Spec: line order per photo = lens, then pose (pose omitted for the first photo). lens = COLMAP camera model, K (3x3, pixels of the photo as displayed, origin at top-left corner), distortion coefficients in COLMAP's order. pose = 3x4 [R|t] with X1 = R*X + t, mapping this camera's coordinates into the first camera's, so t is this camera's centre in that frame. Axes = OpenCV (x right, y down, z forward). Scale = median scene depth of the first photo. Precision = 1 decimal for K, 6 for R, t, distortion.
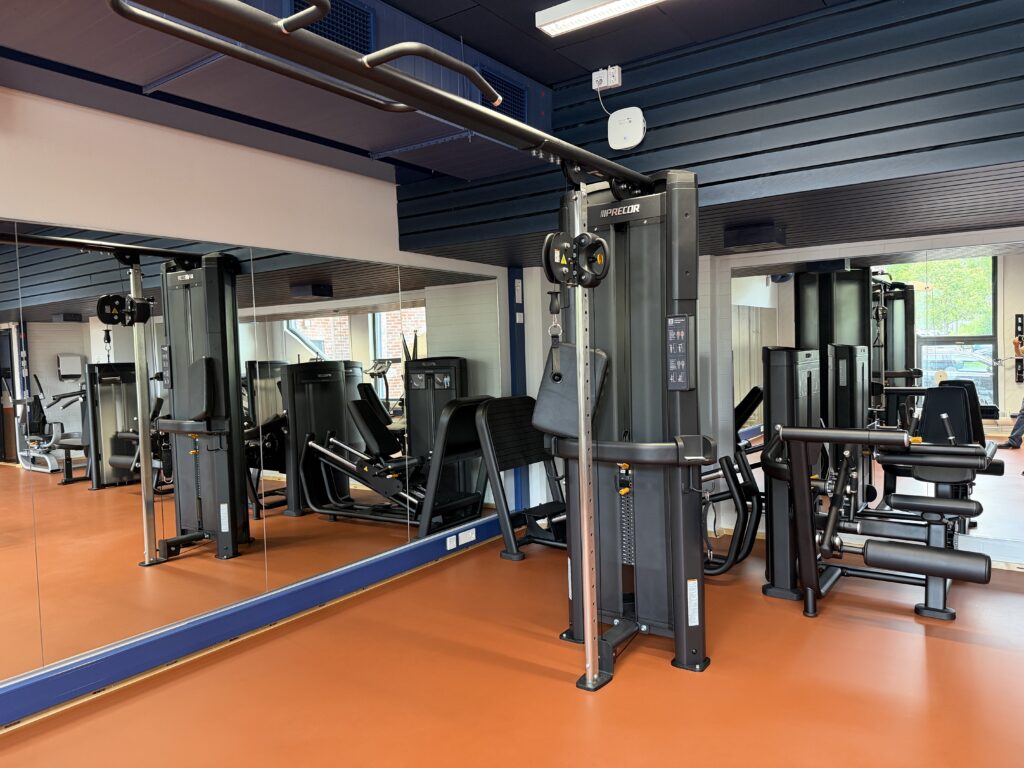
lens RADIAL K [[742.7, 0, 512.0], [0, 742.7, 384.0], [0, 0, 1]] dist [0.161422, 0.000490]
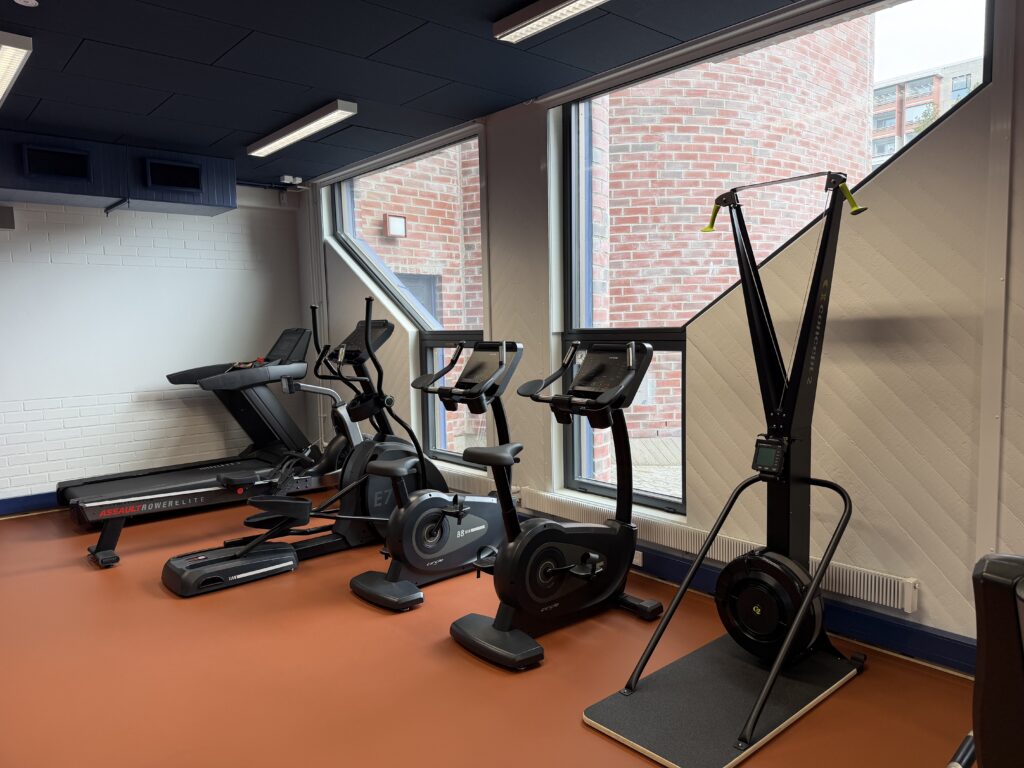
lens RADIAL K [[719.7, 0, 512.0], [0, 719.7, 384.0], [0, 0, 1]] dist [0.103126, -0.123633]
pose [[0.972343, 0.032953, -0.231221, -0.152811], [-0.019702, 0.998041, 0.059383, -0.029649], [0.232725, -0.053185, 0.971087, 0.802167]]
